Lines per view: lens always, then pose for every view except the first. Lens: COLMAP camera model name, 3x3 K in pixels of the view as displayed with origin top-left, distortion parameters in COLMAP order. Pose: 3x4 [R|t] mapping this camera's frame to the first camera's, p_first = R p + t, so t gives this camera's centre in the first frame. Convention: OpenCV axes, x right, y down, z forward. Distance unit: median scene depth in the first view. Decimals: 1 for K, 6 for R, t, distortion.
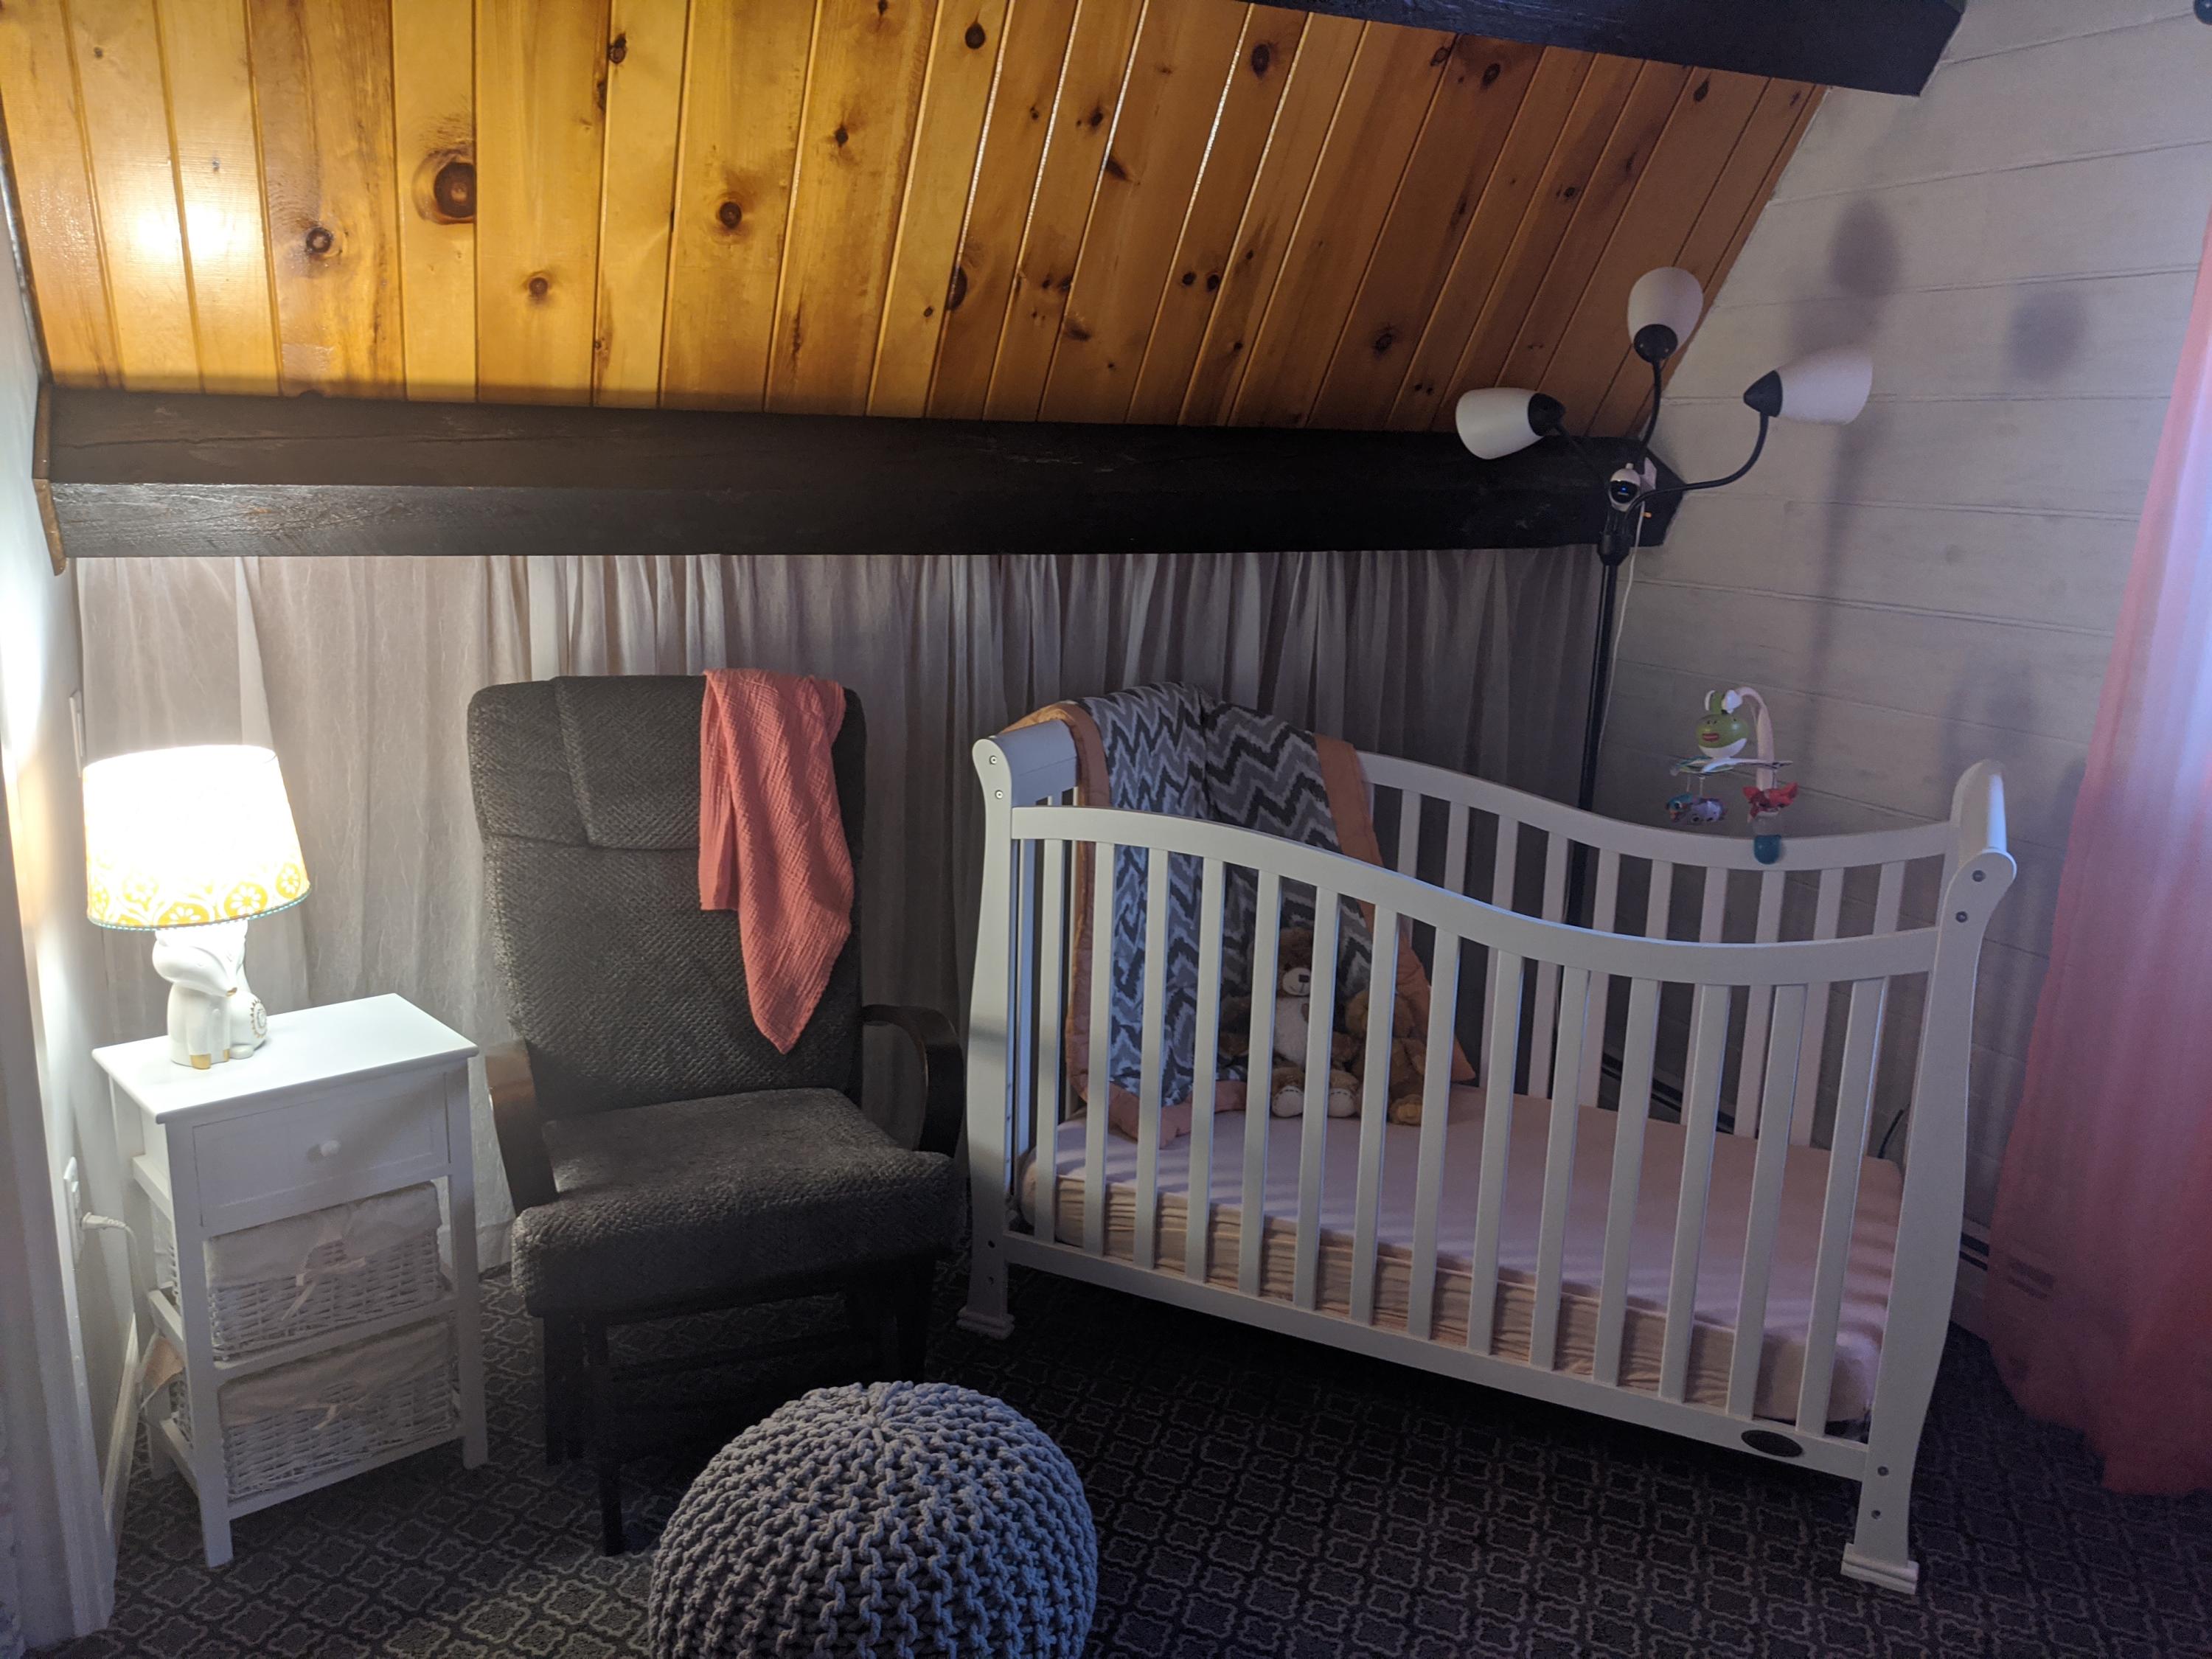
lens RADIAL K [[1745.7, 0, 1105.4], [0, 1745.7, 837.1], [0, 0, 1]] dist [0.043220, -0.067997]
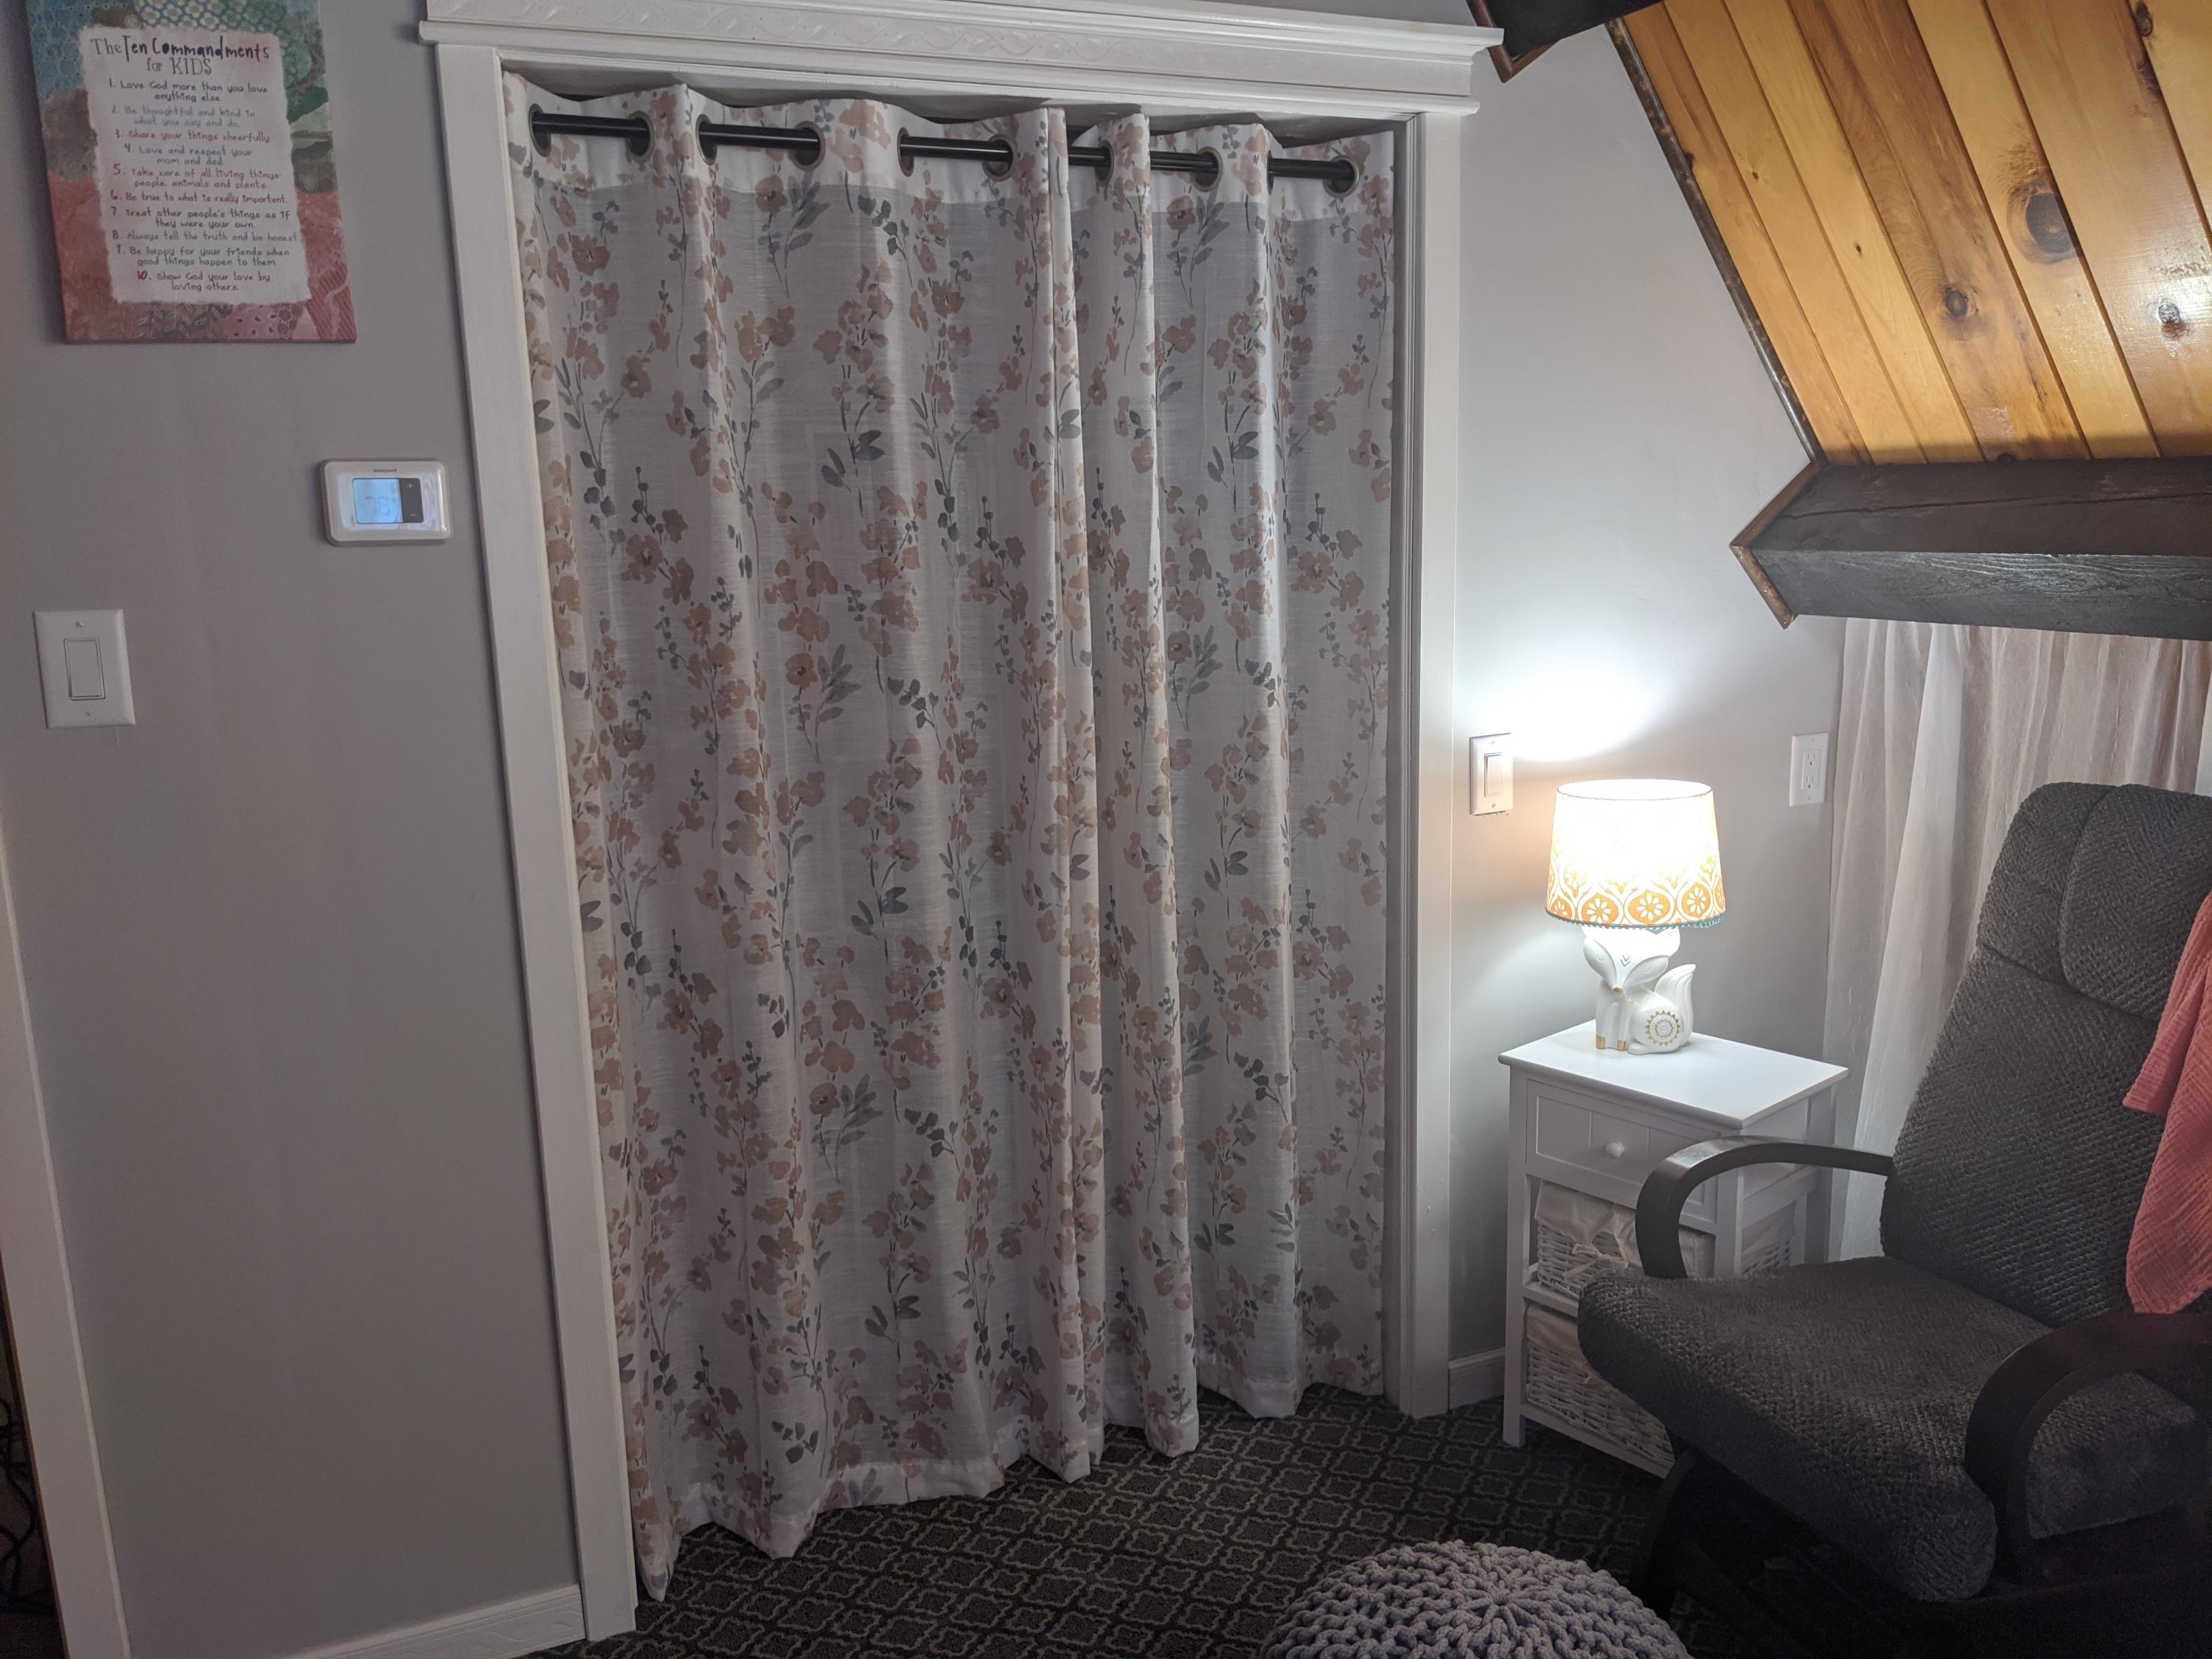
lens RADIAL K [[1745.7, 0, 1107.0], [0, 1745.7, 826.8], [0, 0, 1]] dist [0.043220, -0.067997]
pose [[-0.010698, 0.164202, -0.986369, 0.560675], [-0.194441, 0.967255, 0.163129, -0.124904], [0.980856, 0.193535, 0.021580, 0.569280]]
